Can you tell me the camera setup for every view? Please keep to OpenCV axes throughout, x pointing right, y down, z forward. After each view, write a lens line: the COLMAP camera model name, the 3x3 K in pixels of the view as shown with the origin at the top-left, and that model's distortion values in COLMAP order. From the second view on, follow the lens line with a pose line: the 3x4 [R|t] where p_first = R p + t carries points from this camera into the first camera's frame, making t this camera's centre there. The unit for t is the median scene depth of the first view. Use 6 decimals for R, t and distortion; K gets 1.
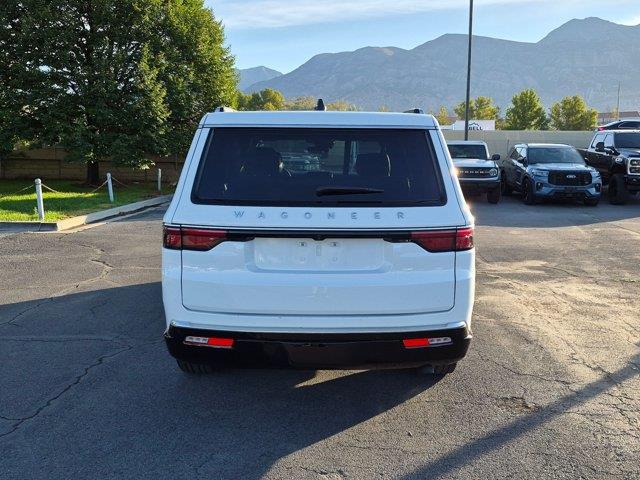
lens RADIAL K [[676.8, 0, 320.0], [0, 676.8, 240.0], [0, 0, 1]] dist [0.168334, -0.300516]
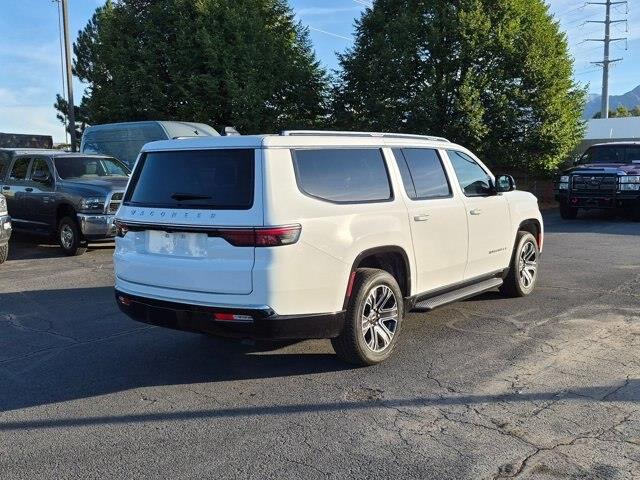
lens RADIAL K [[676.8, 0, 320.0], [0, 676.8, 240.0], [0, 0, 1]] dist [0.168334, -0.300516]
pose [[0.792550, 0.042288, -0.608338, 1.033061], [-0.057056, 0.998359, -0.004934, 0.003858], [0.607131, 0.038620, 0.793662, 0.097095]]
